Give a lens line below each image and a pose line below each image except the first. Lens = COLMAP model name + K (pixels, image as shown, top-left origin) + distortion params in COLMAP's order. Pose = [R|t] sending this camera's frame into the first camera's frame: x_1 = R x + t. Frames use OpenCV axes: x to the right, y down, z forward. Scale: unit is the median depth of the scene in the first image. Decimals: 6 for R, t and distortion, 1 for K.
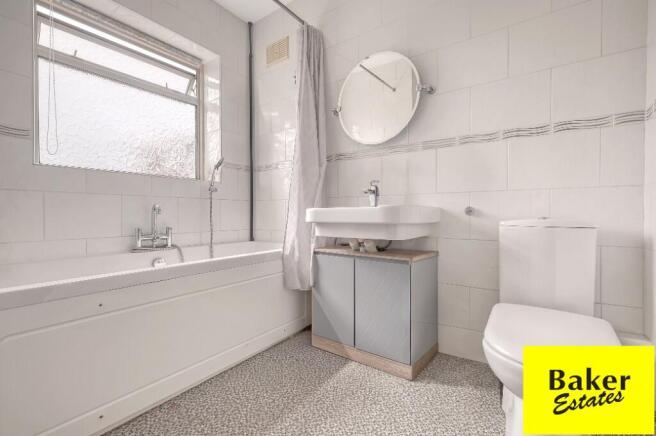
lens RADIAL K [[285.8, 0, 328.8], [0, 285.8, 215.4], [0, 0, 1]] dist [0.002307, 0.000000]
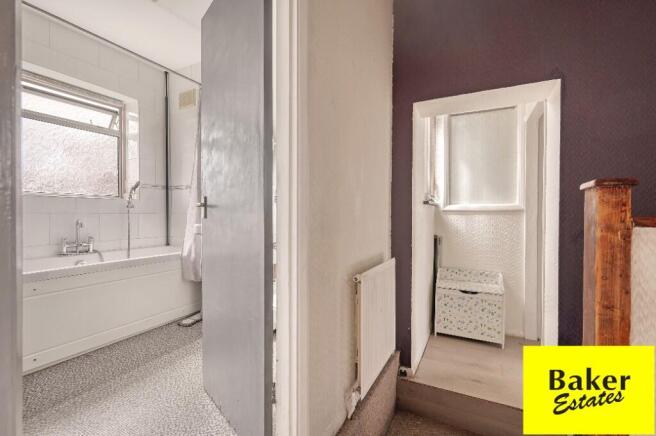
lens RADIAL K [[290.6, 0, 328.1], [0, 290.6, 212.4], [0, 0, 1]] dist [0.000909, 0.000265]
pose [[0.988981, 0.003258, 0.148006, 0.272840], [-0.001173, 0.999899, -0.014173, -0.044914], [-0.148037, 0.013843, 0.988885, -0.408771]]
